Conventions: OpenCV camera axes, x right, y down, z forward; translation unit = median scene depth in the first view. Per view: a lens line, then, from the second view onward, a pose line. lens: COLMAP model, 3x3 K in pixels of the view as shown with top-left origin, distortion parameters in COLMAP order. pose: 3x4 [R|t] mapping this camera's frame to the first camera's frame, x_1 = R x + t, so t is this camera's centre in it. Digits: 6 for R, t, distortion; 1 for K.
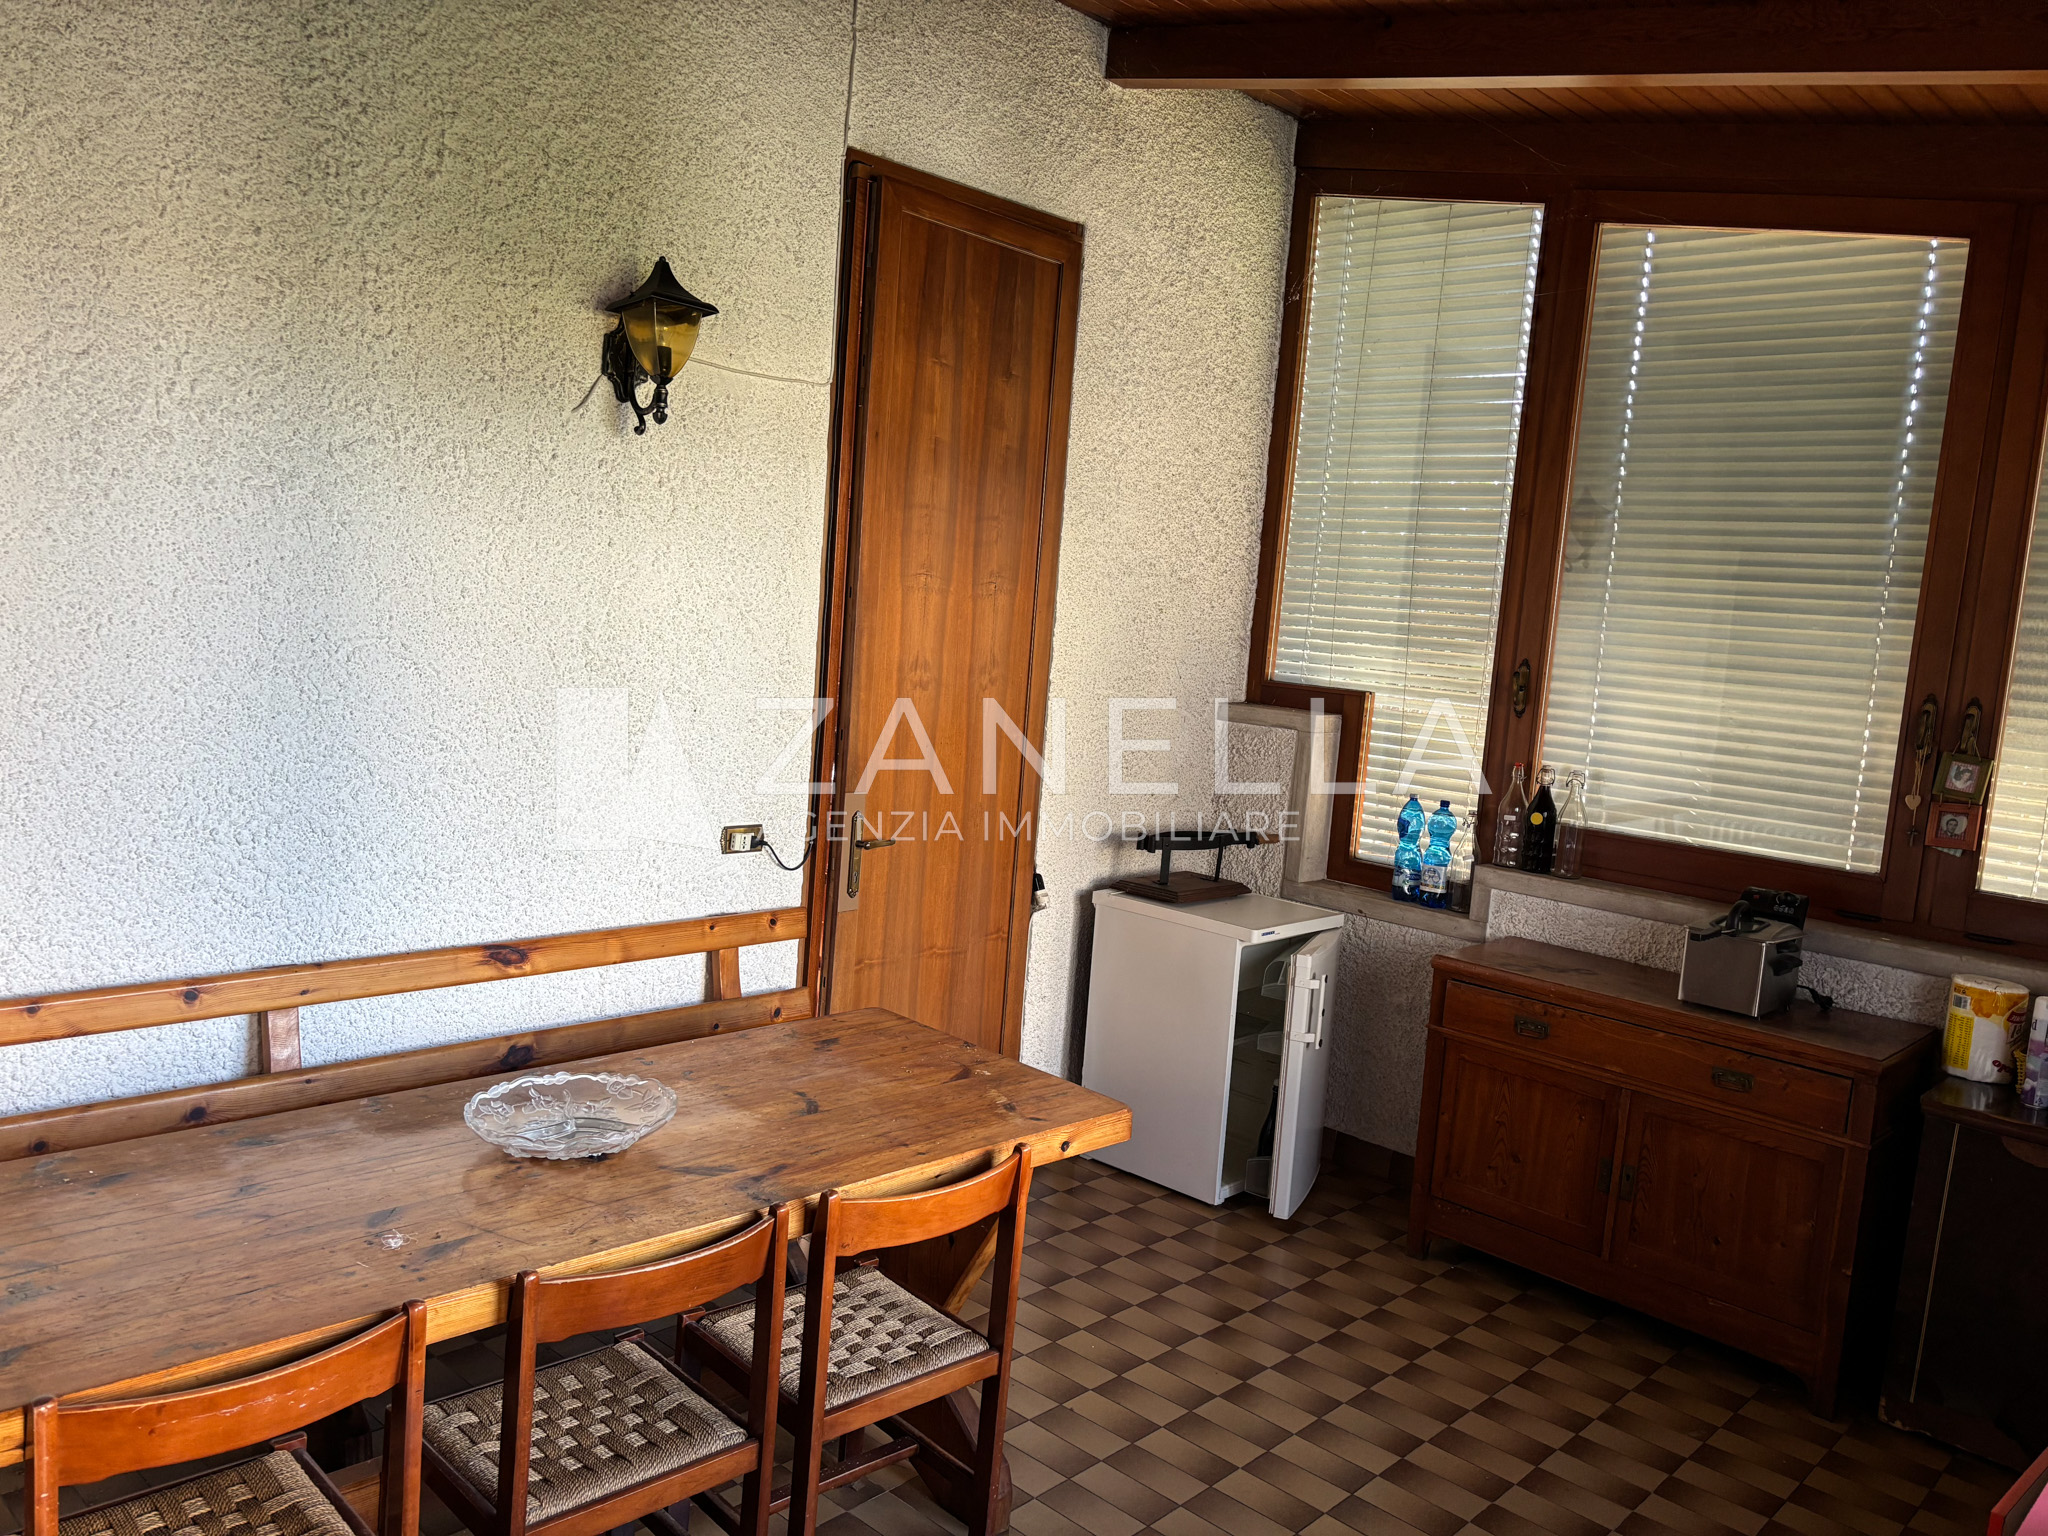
lens RADIAL K [[1533.9, 0, 1023.2], [0, 1533.9, 767.9], [0, 0, 1]] dist [0.034026, -0.032732]
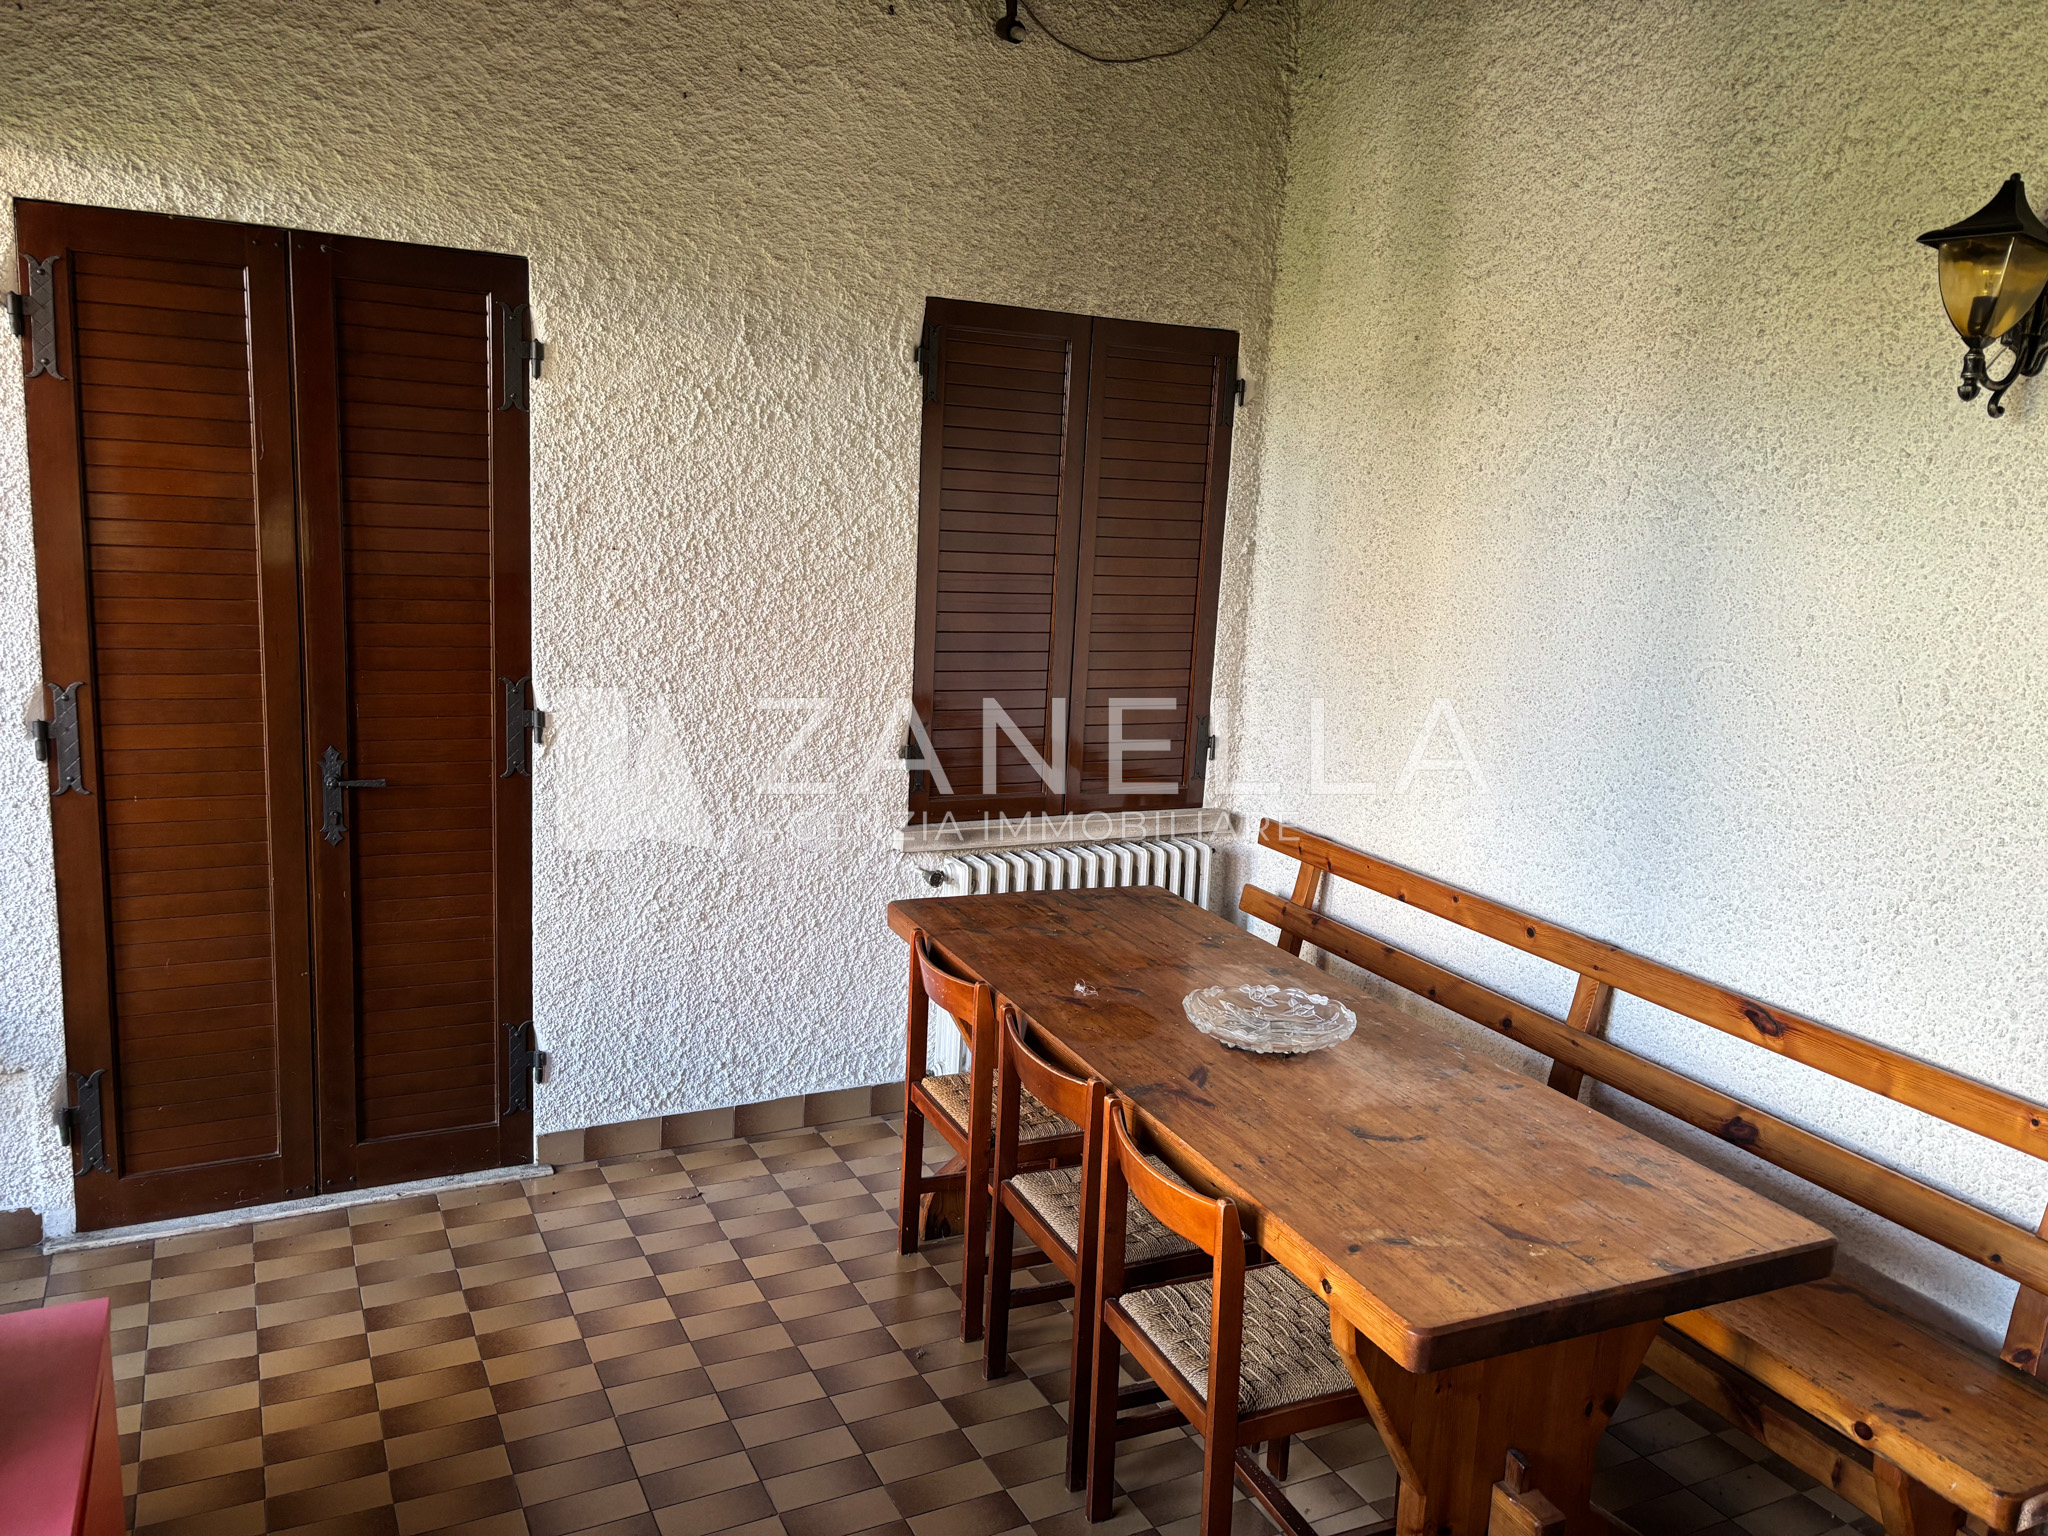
lens RADIAL K [[1533.9, 0, 1024.1], [0, 1533.9, 766.7], [0, 0, 1]] dist [0.034026, -0.032732]
pose [[-0.339699, 0.081171, -0.937025, 0.678696], [-0.174509, 0.973530, 0.147598, -0.084918], [0.924203, 0.213659, -0.316542, 0.897597]]
